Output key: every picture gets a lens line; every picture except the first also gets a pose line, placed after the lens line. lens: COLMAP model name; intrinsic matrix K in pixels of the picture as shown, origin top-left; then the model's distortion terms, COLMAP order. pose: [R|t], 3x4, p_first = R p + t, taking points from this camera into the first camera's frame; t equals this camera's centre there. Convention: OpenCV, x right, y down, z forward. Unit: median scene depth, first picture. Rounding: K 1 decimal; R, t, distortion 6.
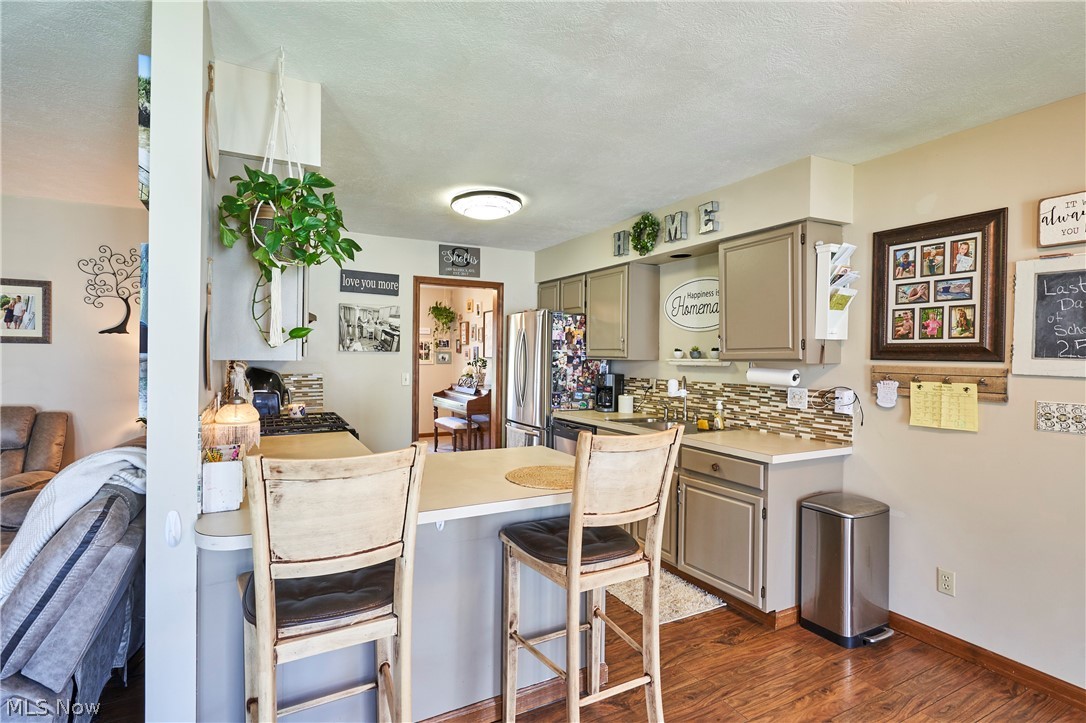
lens RADIAL K [[525.1, 0, 542.4], [0, 525.1, 363.7], [0, 0, 1]] dist [-0.006599, -0.000078]
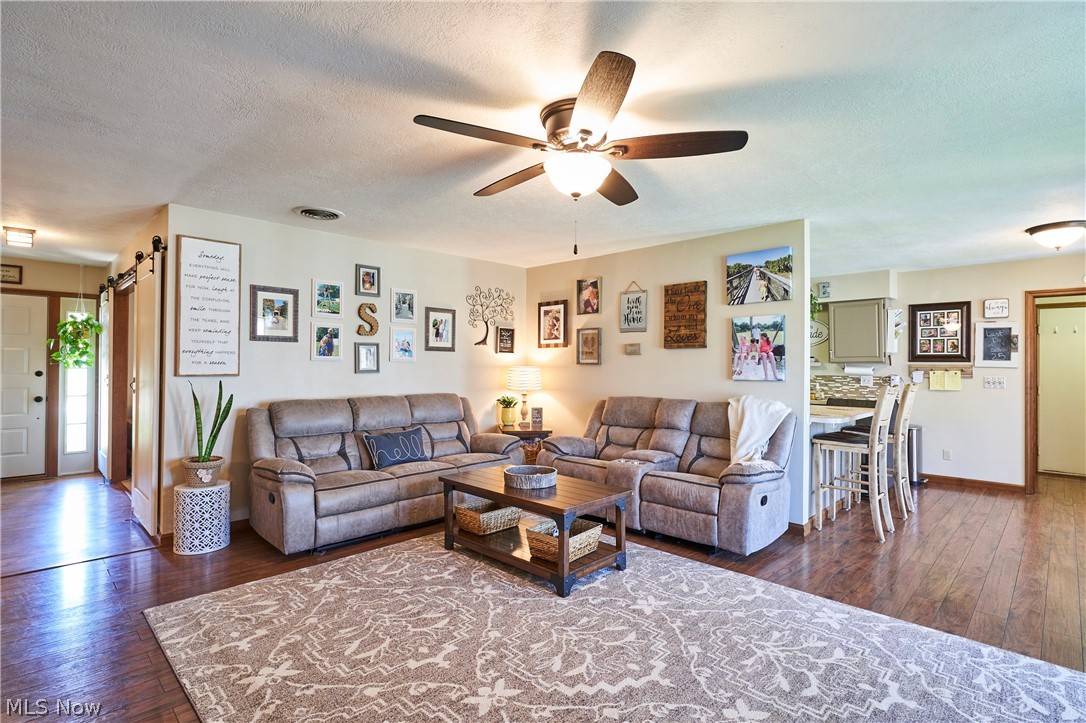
lens RADIAL K [[525.1, 0, 536.7], [0, 525.1, 362.4], [0, 0, 1]] dist [-0.006599, -0.000078]
pose [[0.956295, 0.001063, 0.292403, -1.203175], [0.005601, 0.999743, -0.021951, 0.027380], [-0.292351, 0.022629, 0.956043, -0.518018]]
